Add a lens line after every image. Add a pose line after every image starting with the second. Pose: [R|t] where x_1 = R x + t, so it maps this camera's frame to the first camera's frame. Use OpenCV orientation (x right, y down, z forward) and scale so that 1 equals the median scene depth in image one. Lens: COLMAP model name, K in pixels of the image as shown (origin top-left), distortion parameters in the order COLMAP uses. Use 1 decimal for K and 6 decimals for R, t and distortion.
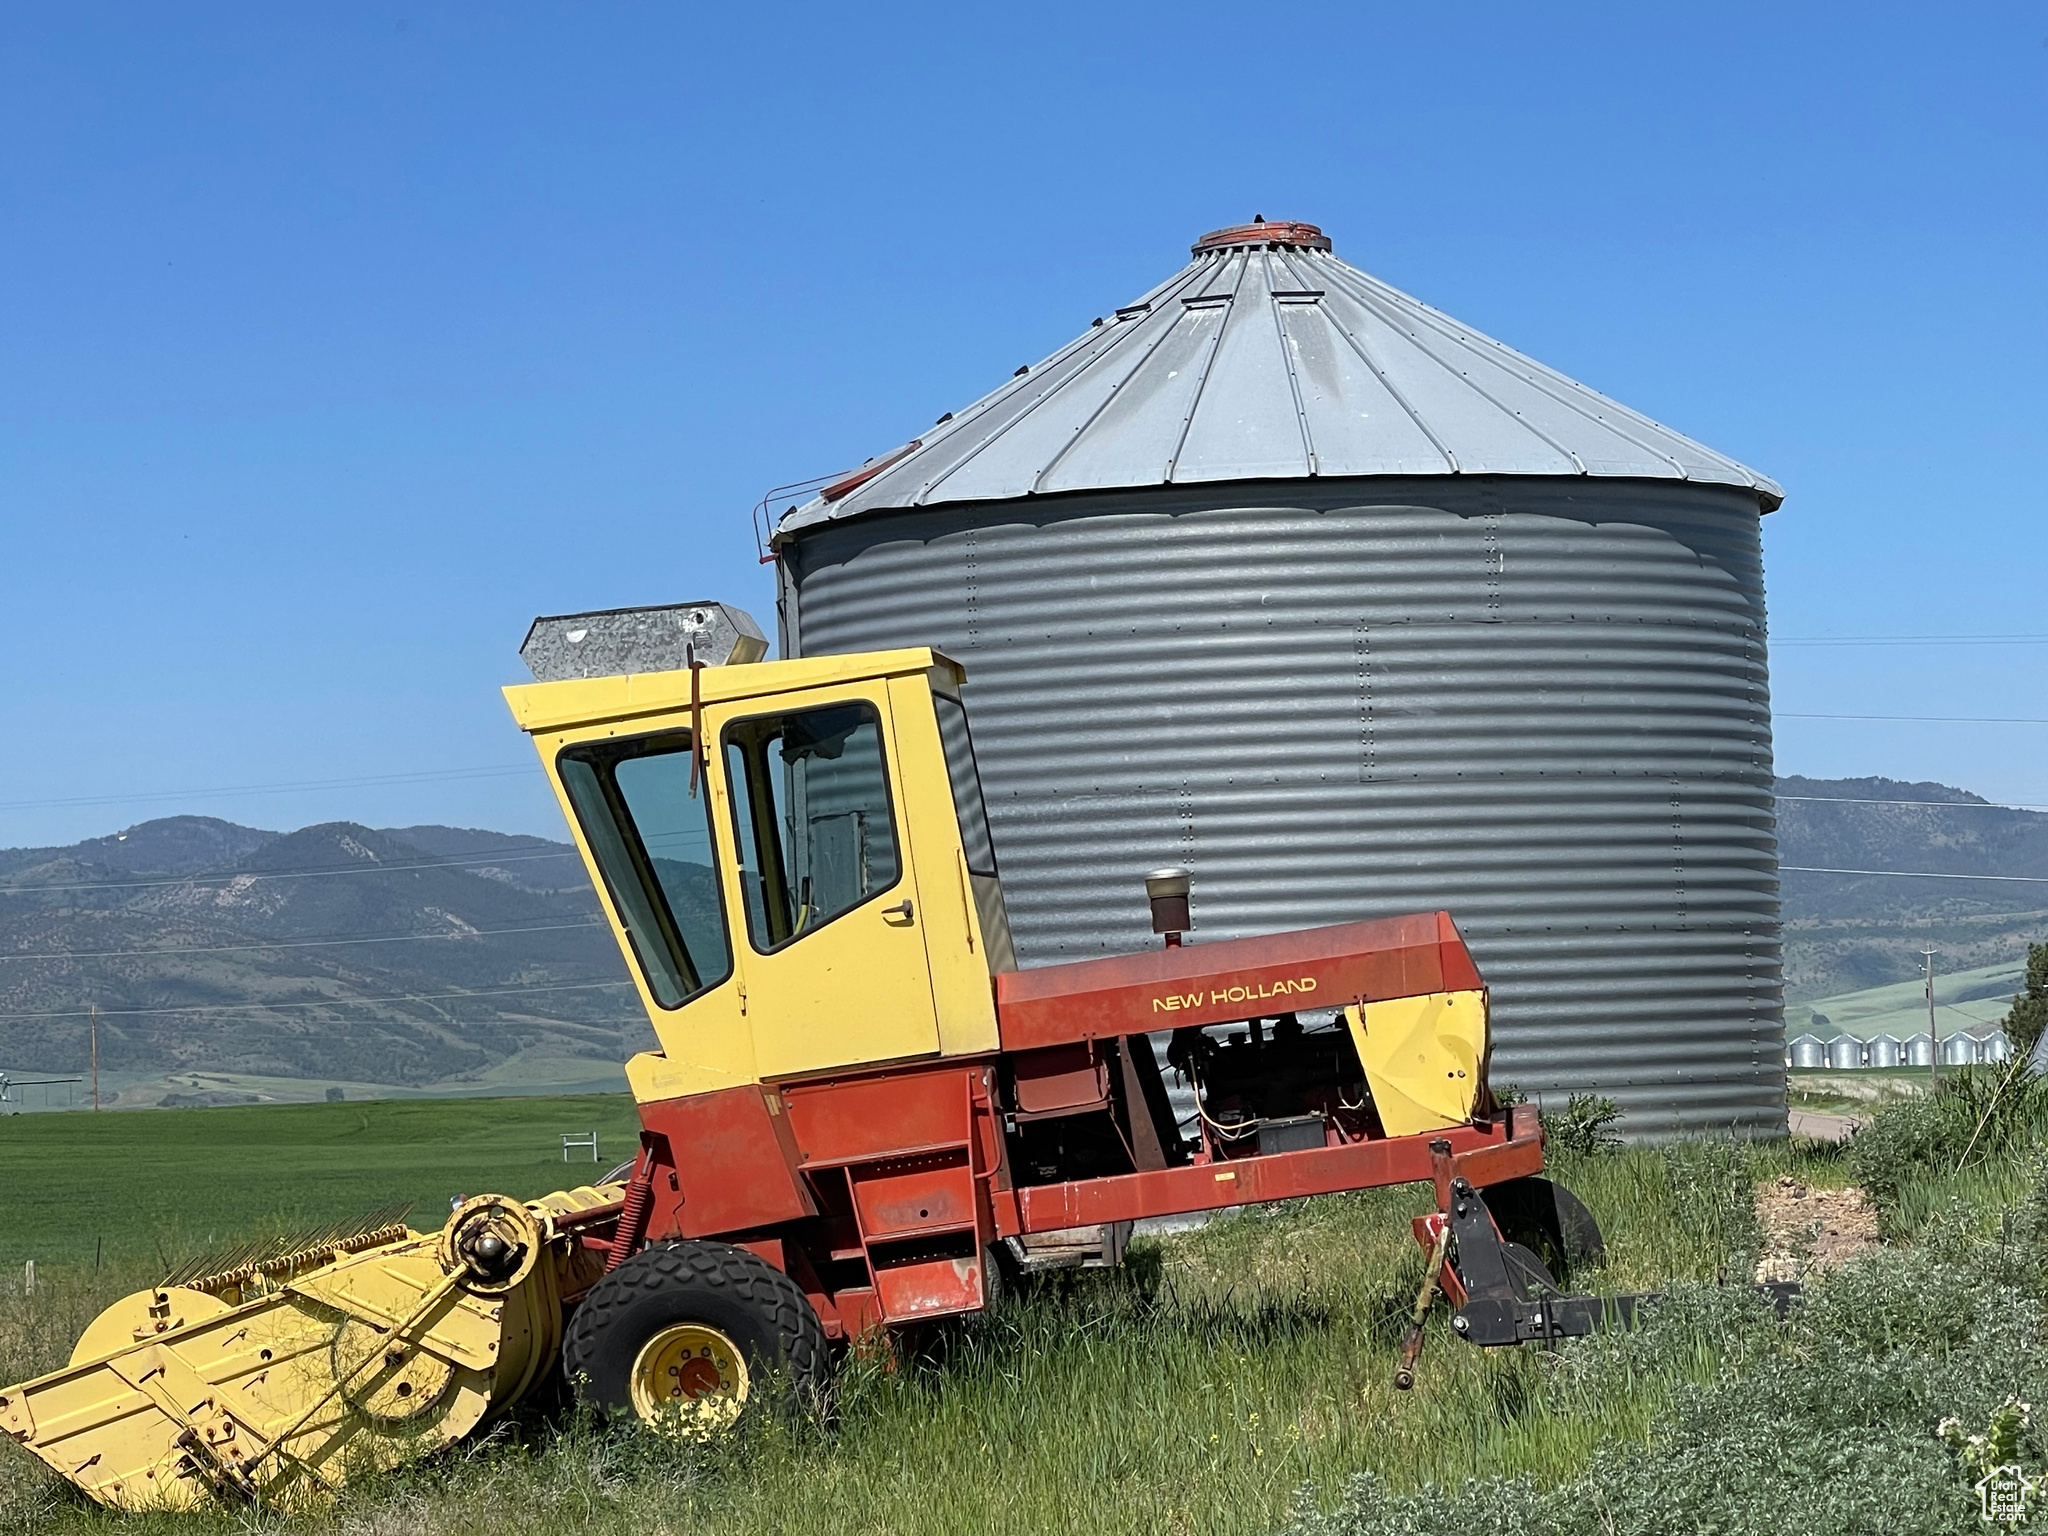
lens RADIAL K [[5245.3, 0, 1024.0], [0, 5245.3, 764.3], [0, 0, 1]] dist [0.177193, 0.000000]
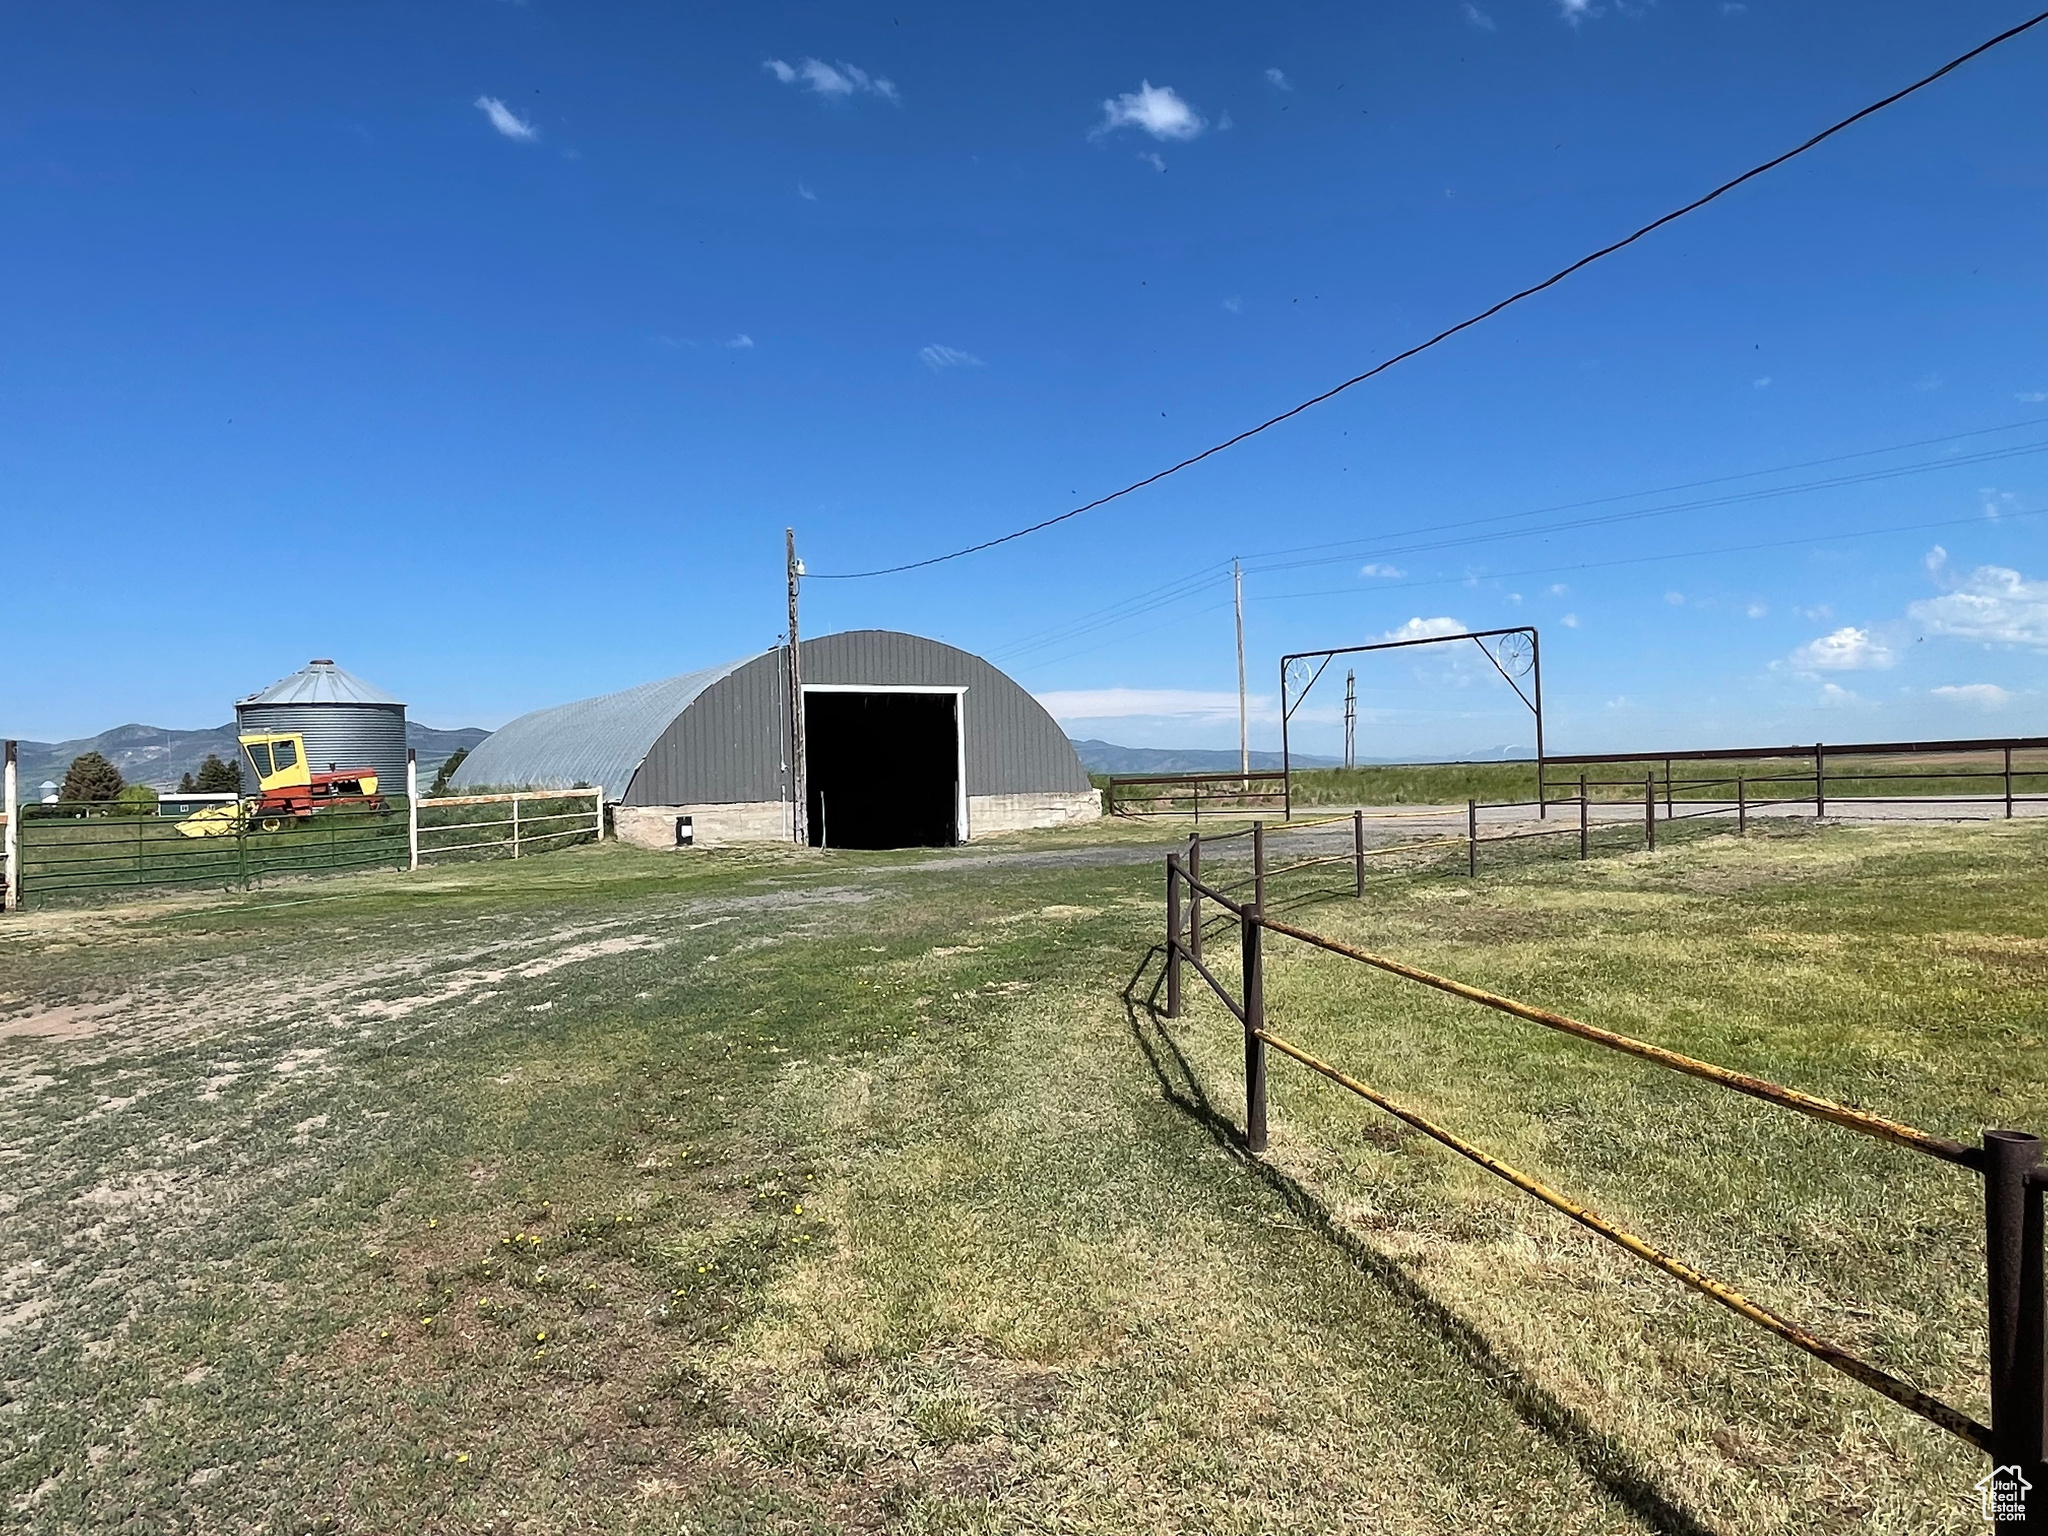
lens RADIAL K [[1310.6, 0, 1033.0], [0, 1310.6, 775.1], [0, 0, 1]] dist [0.004163, 0.001807]
pose [[0.817175, 0.011456, 0.576276, -0.259071], [-0.033646, 0.999046, 0.027851, -0.052439], [-0.575407, -0.042149, 0.816781, -1.279865]]
